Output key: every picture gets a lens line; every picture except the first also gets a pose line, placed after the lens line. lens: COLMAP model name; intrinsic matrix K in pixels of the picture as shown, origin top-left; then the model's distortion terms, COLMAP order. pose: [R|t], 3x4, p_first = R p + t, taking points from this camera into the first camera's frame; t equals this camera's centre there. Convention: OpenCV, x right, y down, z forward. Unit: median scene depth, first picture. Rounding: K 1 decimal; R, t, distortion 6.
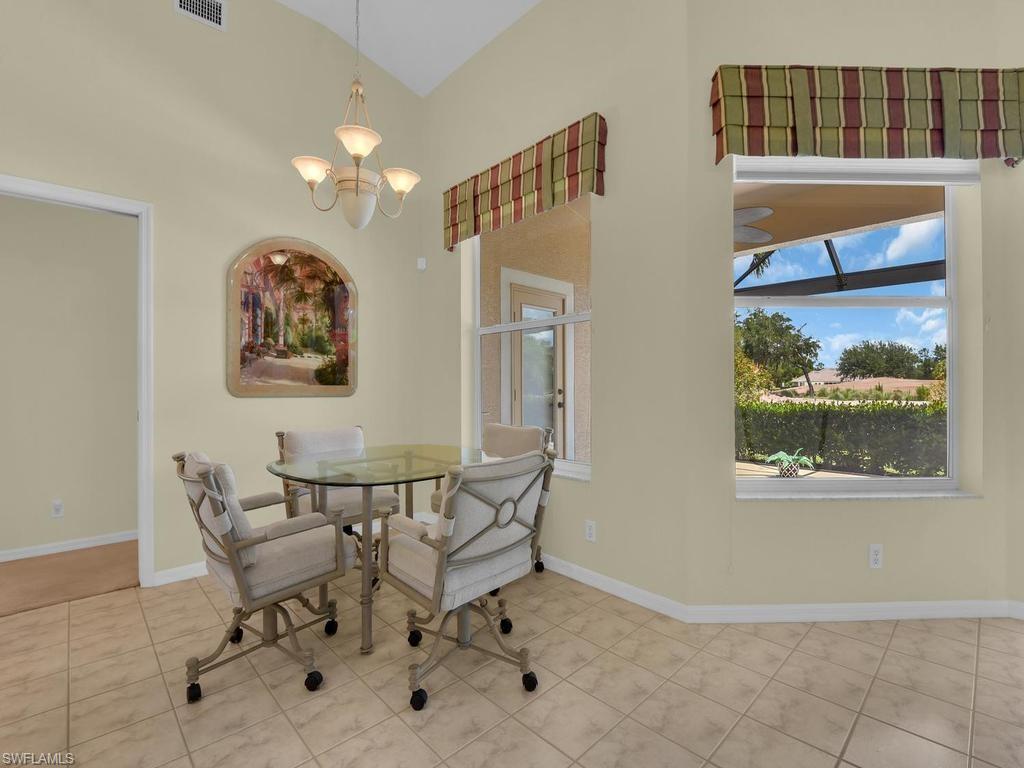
lens RADIAL K [[469.2, 0, 513.9], [0, 469.2, 375.6], [0, 0, 1]] dist [0.005116, -0.007940]
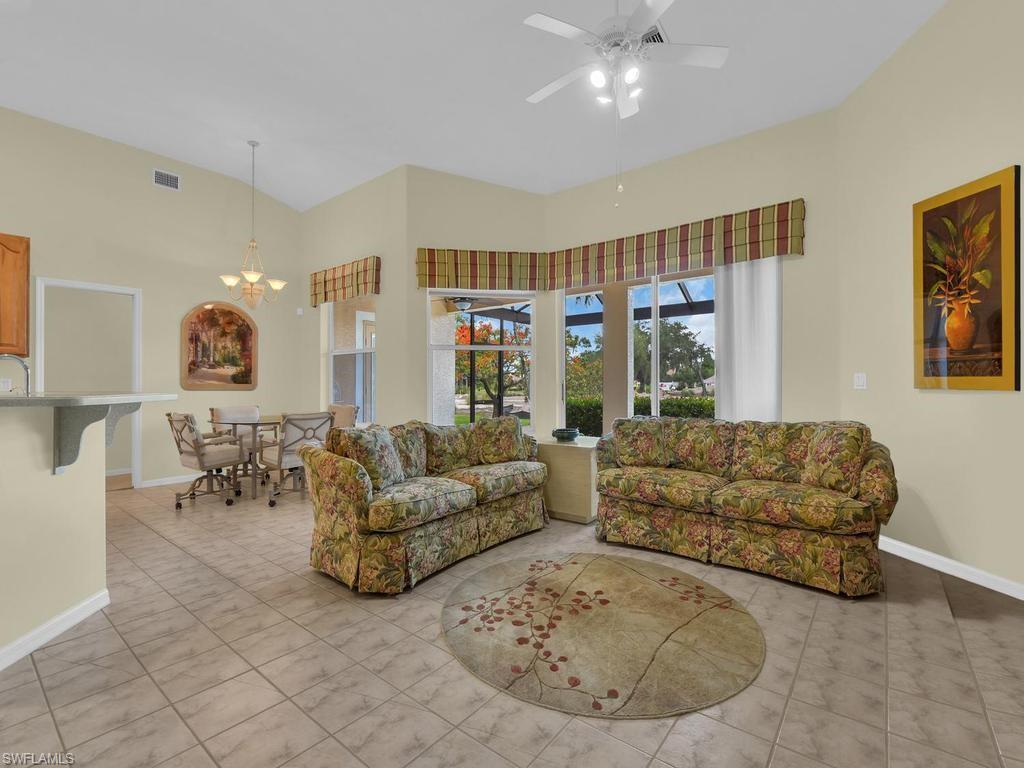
lens RADIAL K [[469.2, 0, 508.4], [0, 469.2, 380.4], [0, 0, 1]] dist [0.005116, -0.007940]
pose [[0.991622, 0.008013, 0.128924, 0.407556], [-0.009477, 0.999897, 0.010747, -0.021753], [-0.128824, -0.011879, 0.991596, -0.945160]]
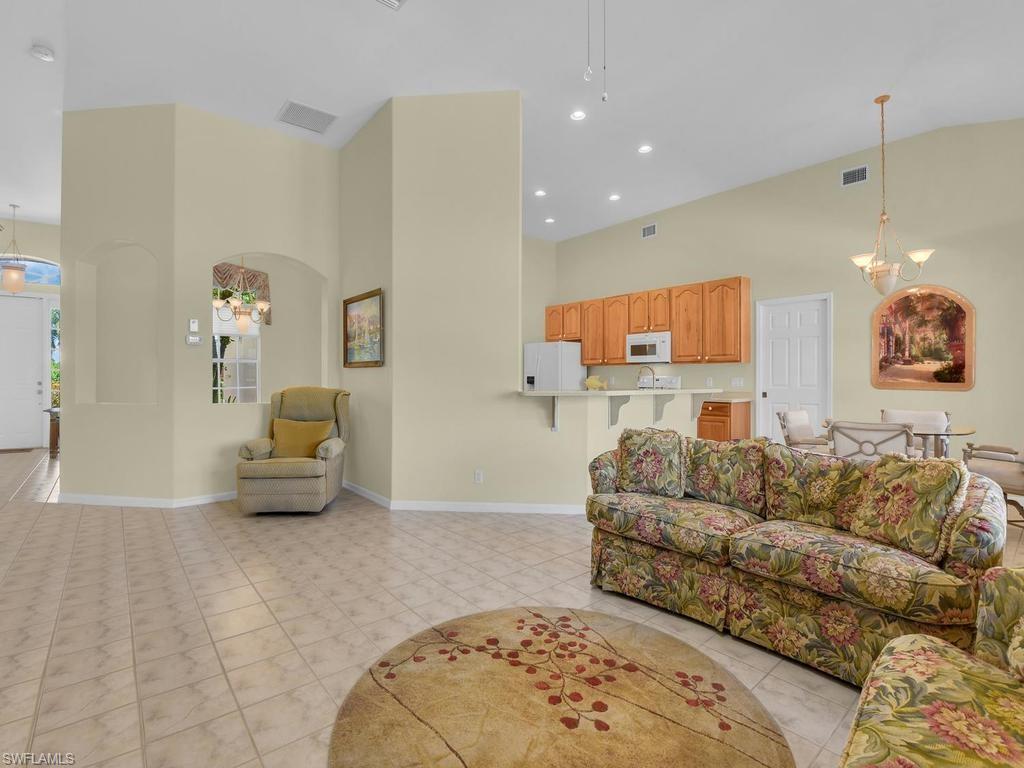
lens RADIAL K [[469.2, 0, 503.1], [0, 469.2, 379.2], [0, 0, 1]] dist [0.005116, -0.007940]
pose [[-0.069450, 0.012616, -0.997506, 1.169071], [0.023597, 0.999661, 0.011000, -0.037683], [0.997306, -0.022774, -0.069725, -0.246977]]
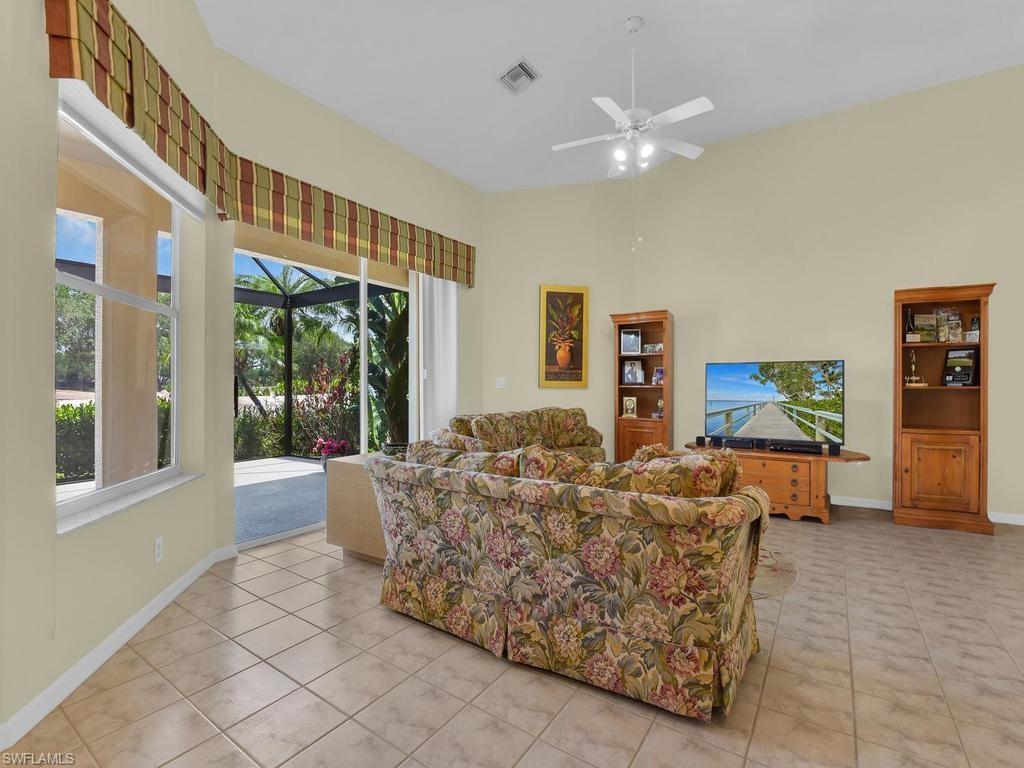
lens RADIAL K [[469.2, 0, 514.4], [0, 469.2, 387.5], [0, 0, 1]] dist [0.005116, -0.007940]
pose [[-0.211956, 0.005919, 0.977261, -0.286360], [-0.016576, 0.999816, -0.009651, 0.015340], [-0.977139, -0.018245, -0.211819, 0.320307]]
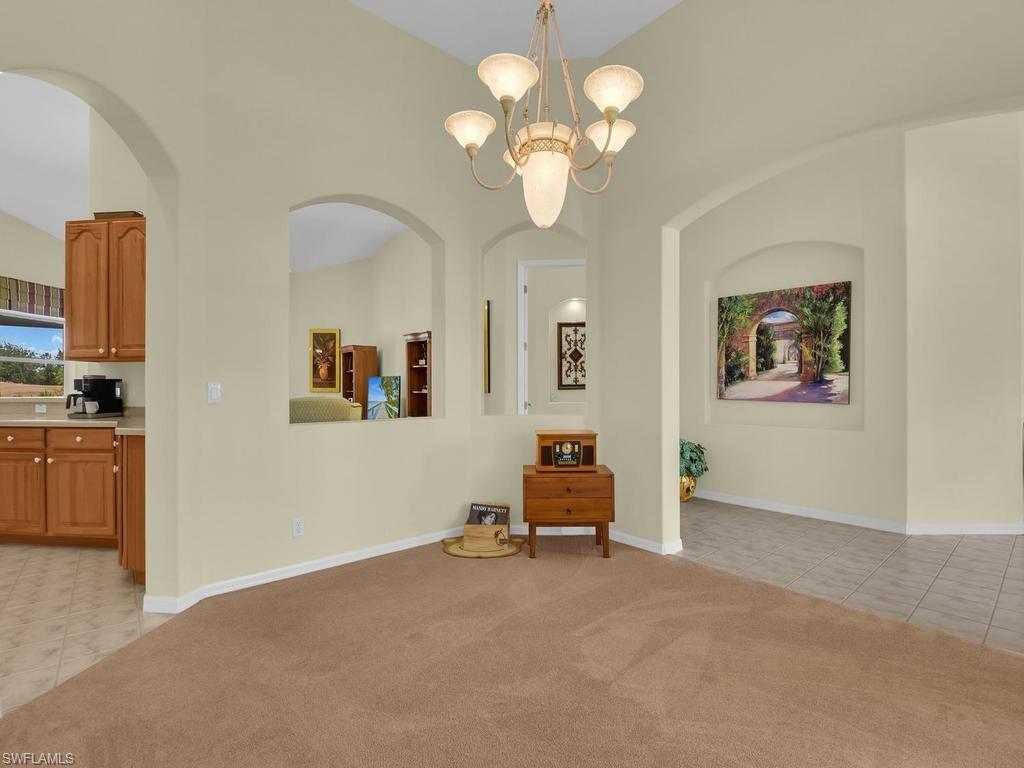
lens RADIAL K [[469.2, 0, 521.4], [0, 469.2, 381.5], [0, 0, 1]] dist [0.005116, -0.007940]
pose [[0.057179, 0.022037, 0.998121, -1.381779], [-0.023217, 0.999515, -0.020738, -0.033201], [-0.998094, -0.021988, 0.057663, -1.539152]]
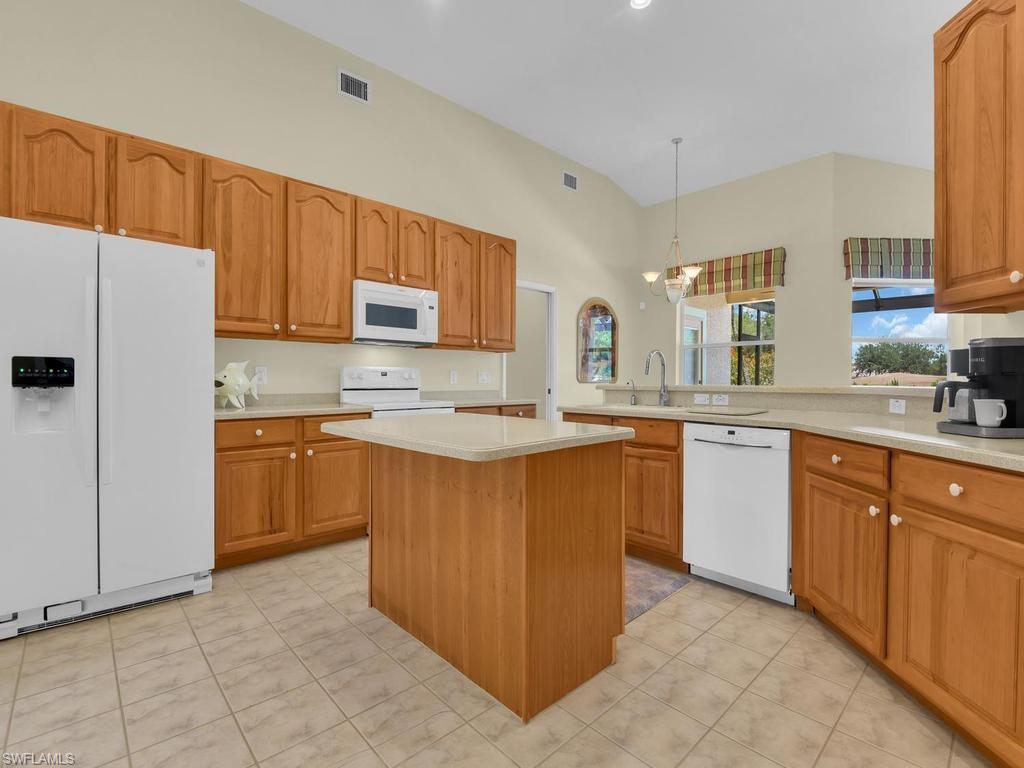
lens RADIAL K [[469.2, 0, 518.0], [0, 469.2, 396.4], [0, 0, 1]] dist [0.005116, -0.007940]
pose [[0.999919, 0.008559, -0.009458, -0.783973], [-0.007958, 0.998058, 0.061774, -0.012882], [0.009968, -0.061694, 0.998045, -0.916218]]
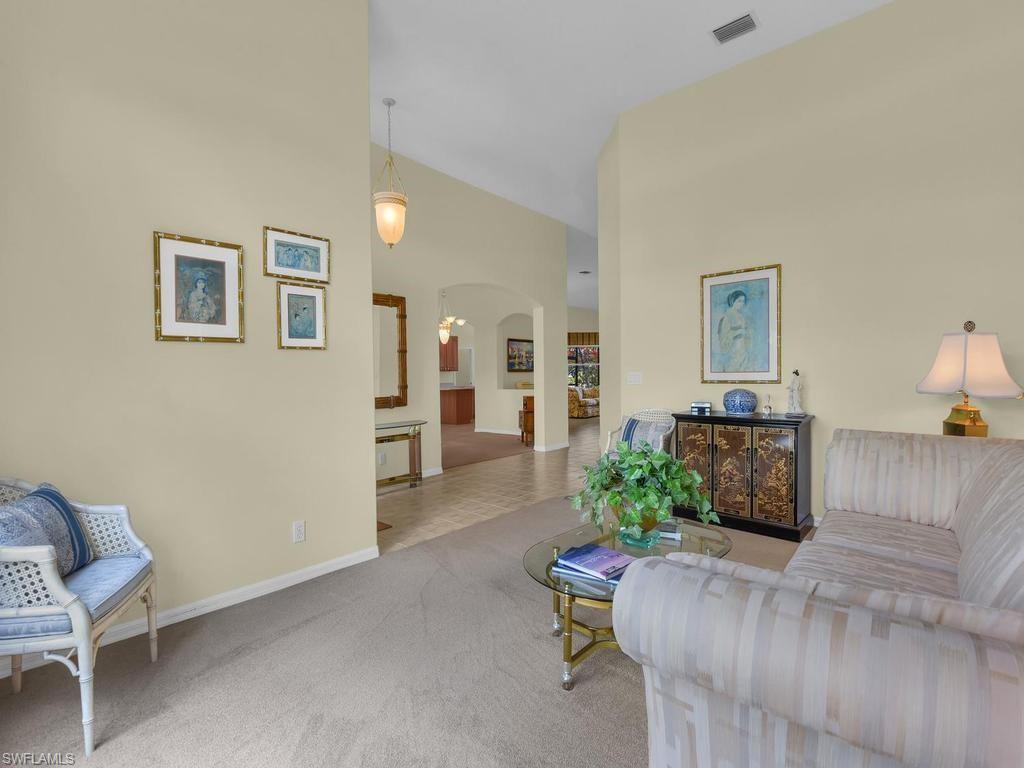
lens RADIAL K [[469.2, 0, 504.5], [0, 469.2, 380.7], [0, 0, 1]] dist [0.005116, -0.007940]
pose [[0.997927, -0.006613, 0.064019, -0.641168], [0.004586, 0.999485, 0.031769, -0.114412], [-0.064196, -0.031410, 0.997443, -4.182484]]
